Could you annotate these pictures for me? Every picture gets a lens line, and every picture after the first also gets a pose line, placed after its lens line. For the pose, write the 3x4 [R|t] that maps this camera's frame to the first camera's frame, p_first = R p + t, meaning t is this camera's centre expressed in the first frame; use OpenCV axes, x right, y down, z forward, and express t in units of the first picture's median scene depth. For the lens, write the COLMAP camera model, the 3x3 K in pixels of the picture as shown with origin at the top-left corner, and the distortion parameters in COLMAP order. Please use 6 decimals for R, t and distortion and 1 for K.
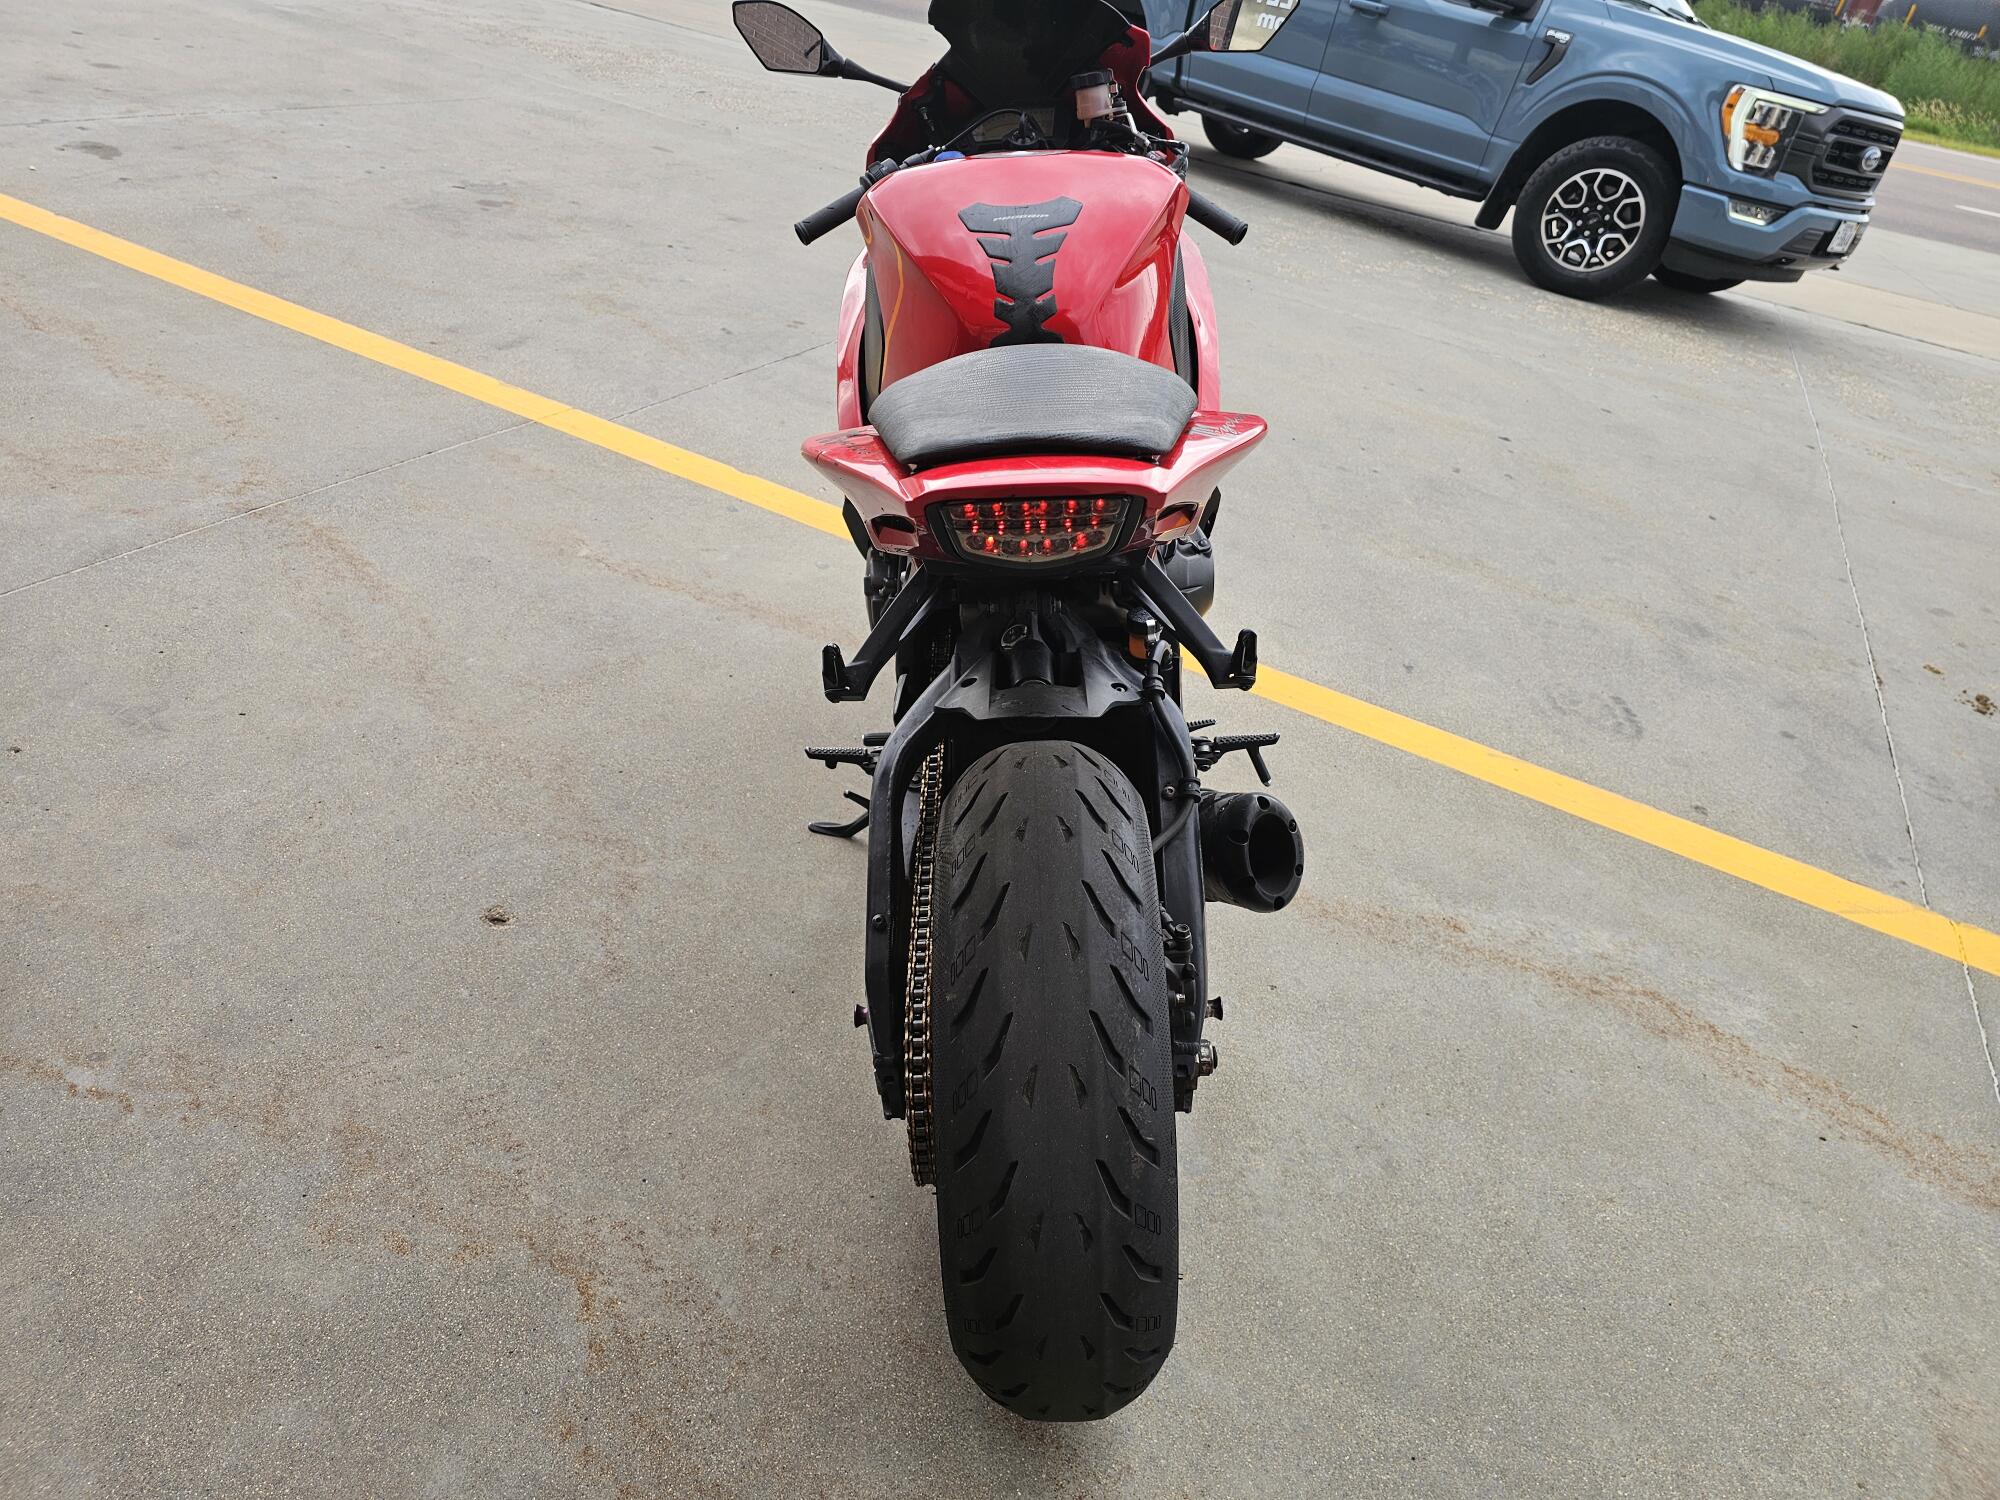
lens RADIAL K [[1347.2, 0, 972.9], [0, 1347.2, 770.8], [0, 0, 1]] dist [0.043189, -0.037423]
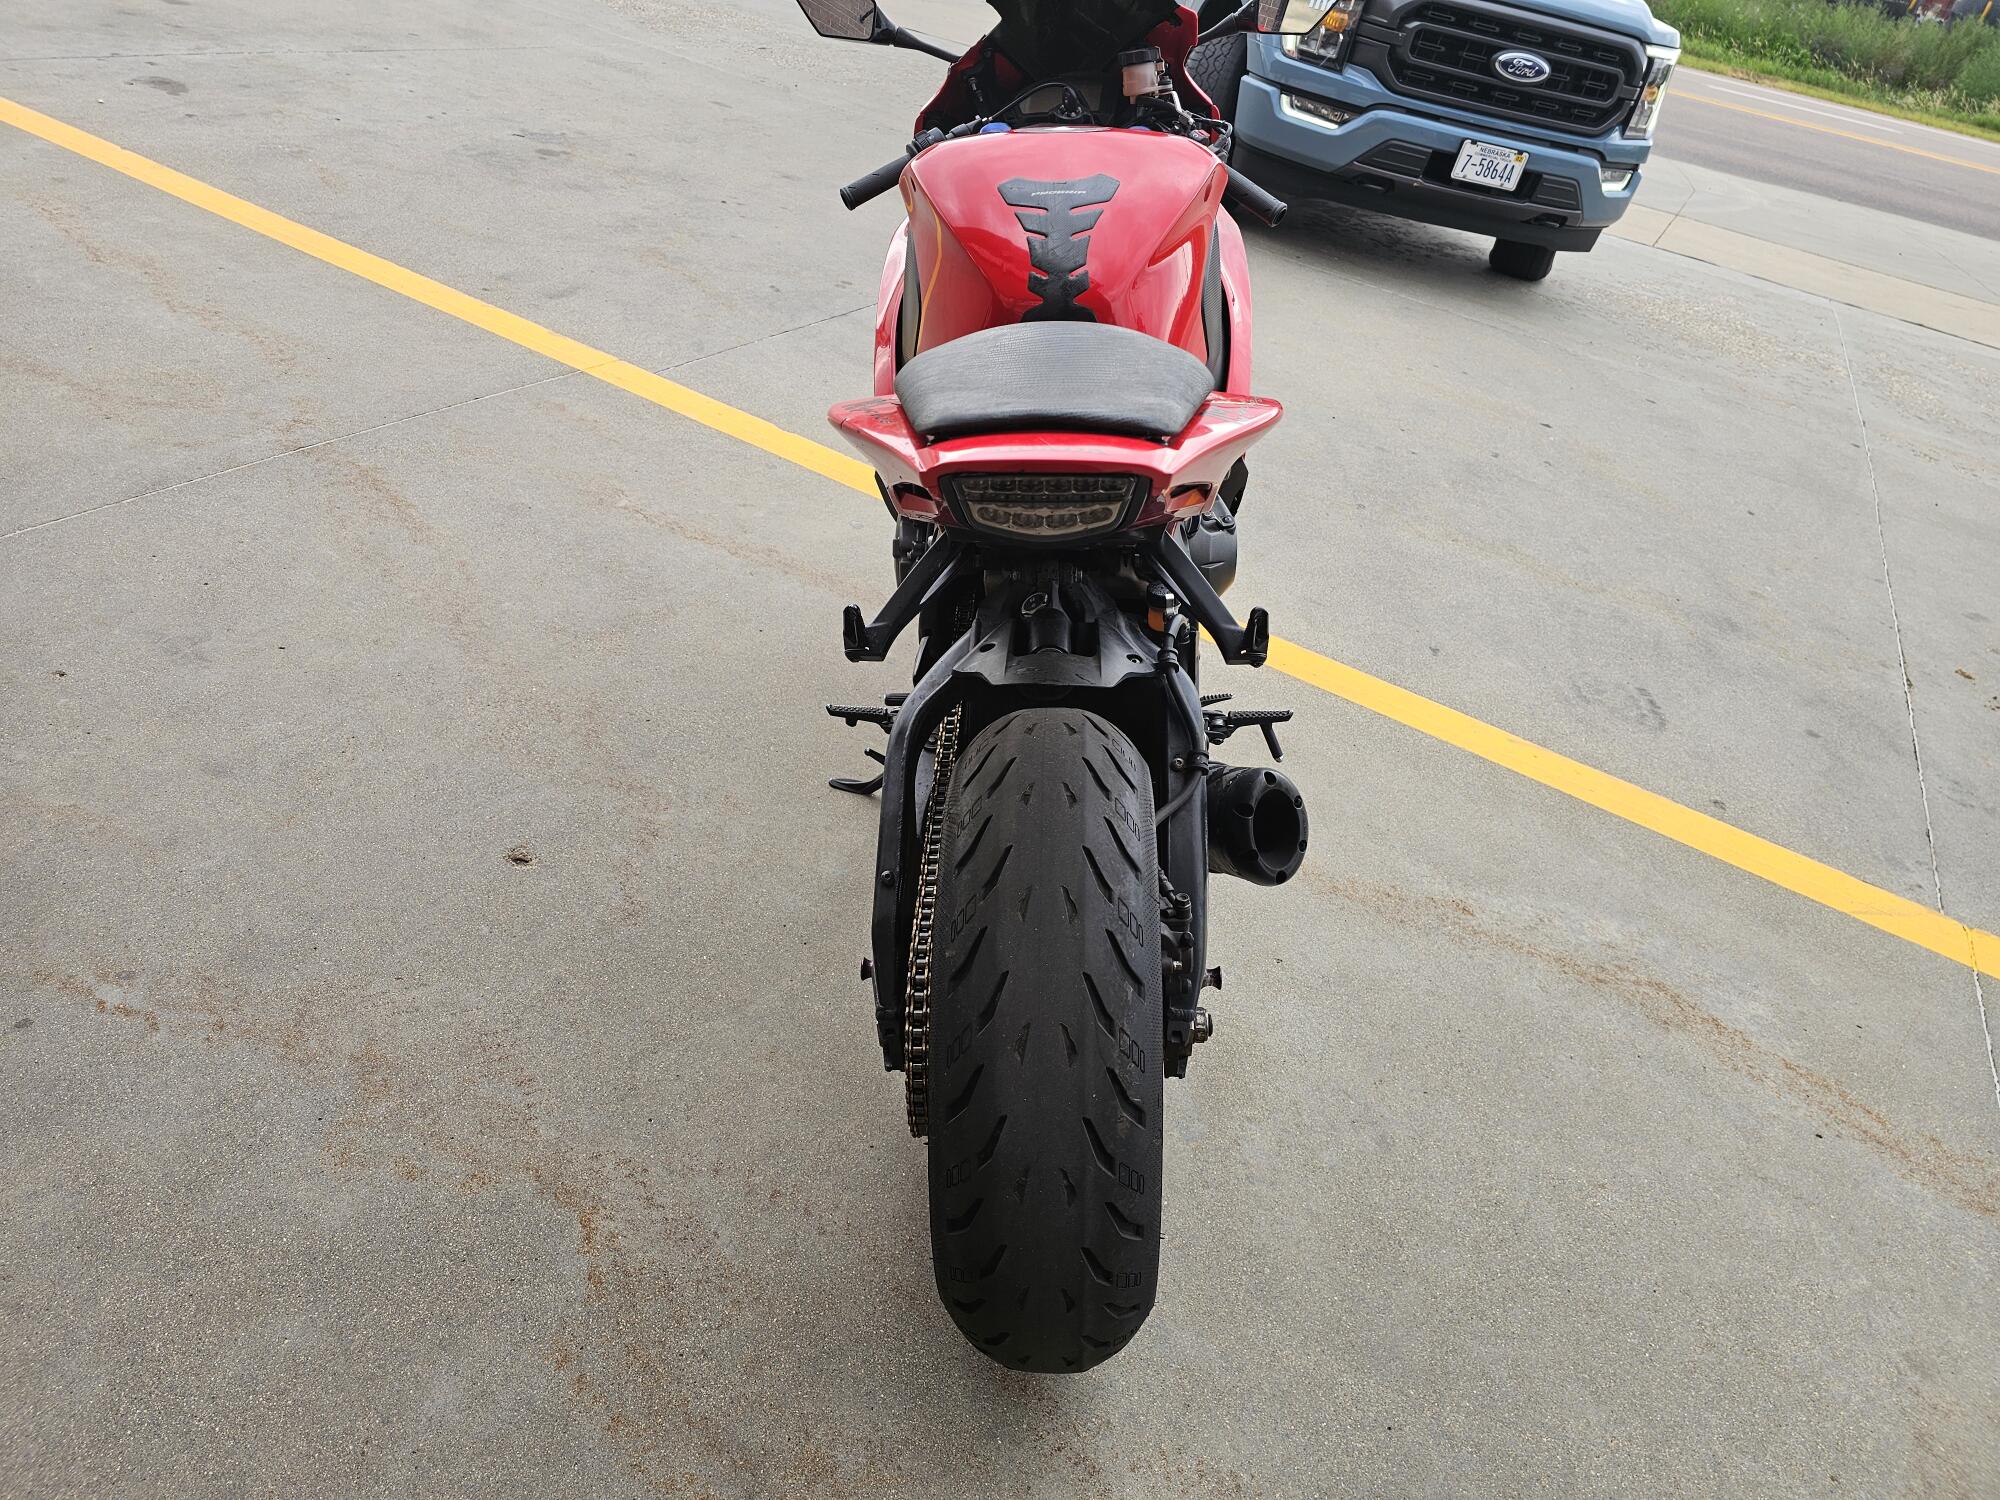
lens RADIAL K [[1347.2, 0, 987.0], [0, 1347.2, 735.7], [0, 0, 1]] dist [0.043189, -0.037423]
pose [[0.998956, 0.043313, -0.014513, 0.010275], [-0.043289, 0.999061, 0.001922, -0.000653], [0.014583, -0.001291, 0.999893, -0.014229]]
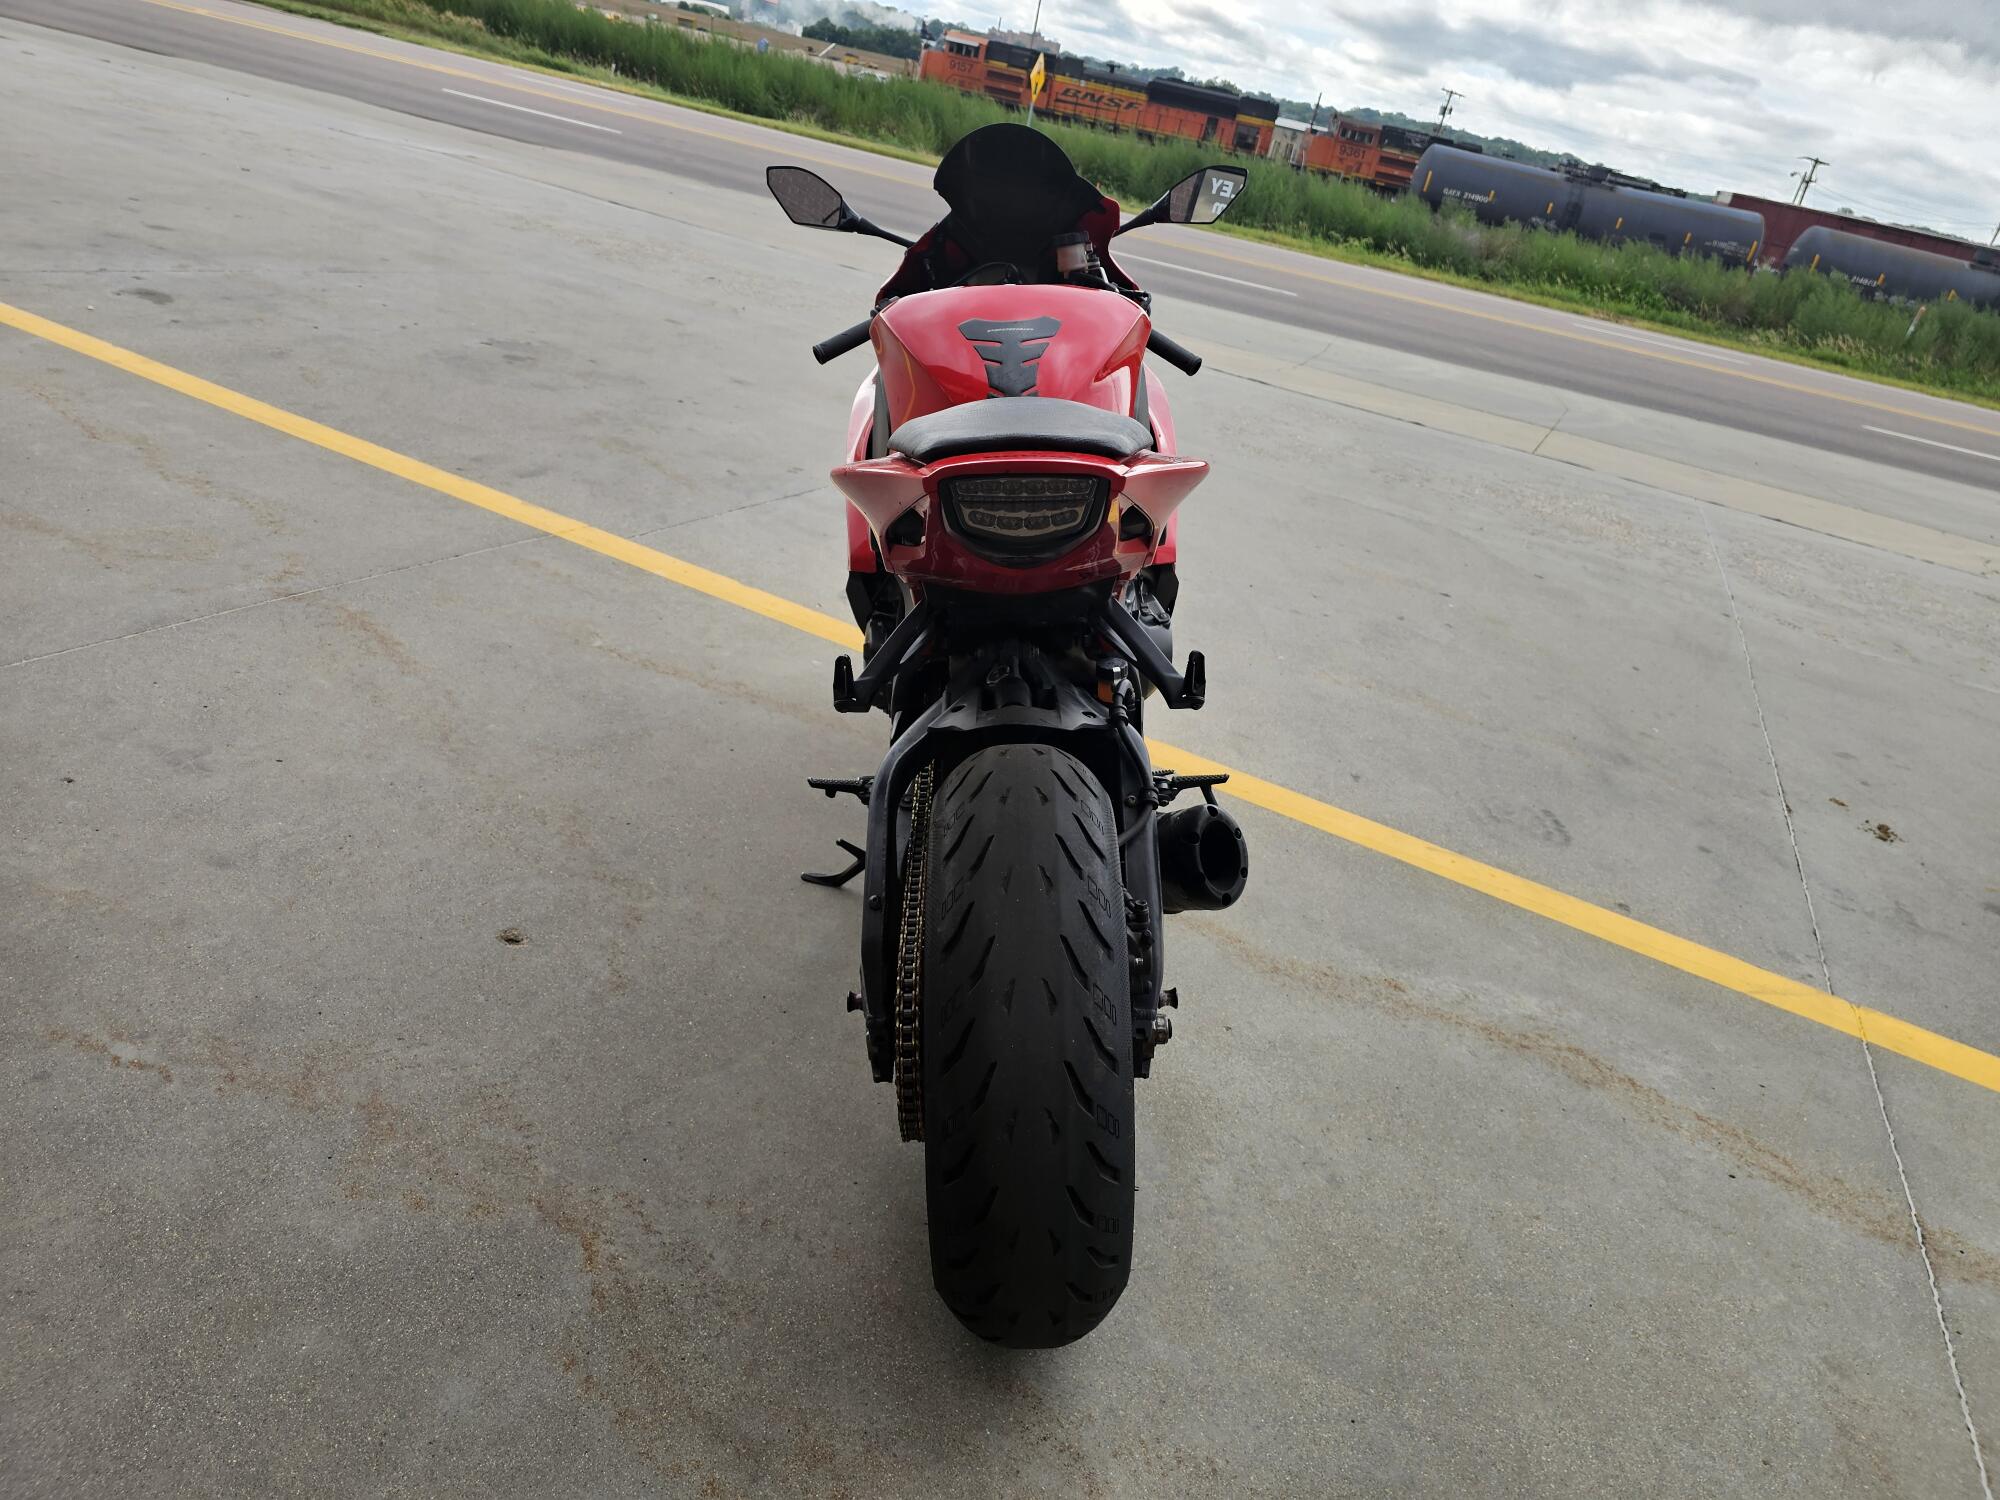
lens RADIAL K [[1347.2, 0, 991.0], [0, 1347.2, 747.6], [0, 0, 1]] dist [0.043189, -0.037423]
pose [[0.999134, 0.025731, 0.032696, -0.008184], [-0.020707, 0.989118, -0.145662, 0.094913], [-0.036088, 0.144858, 0.988794, -0.090338]]
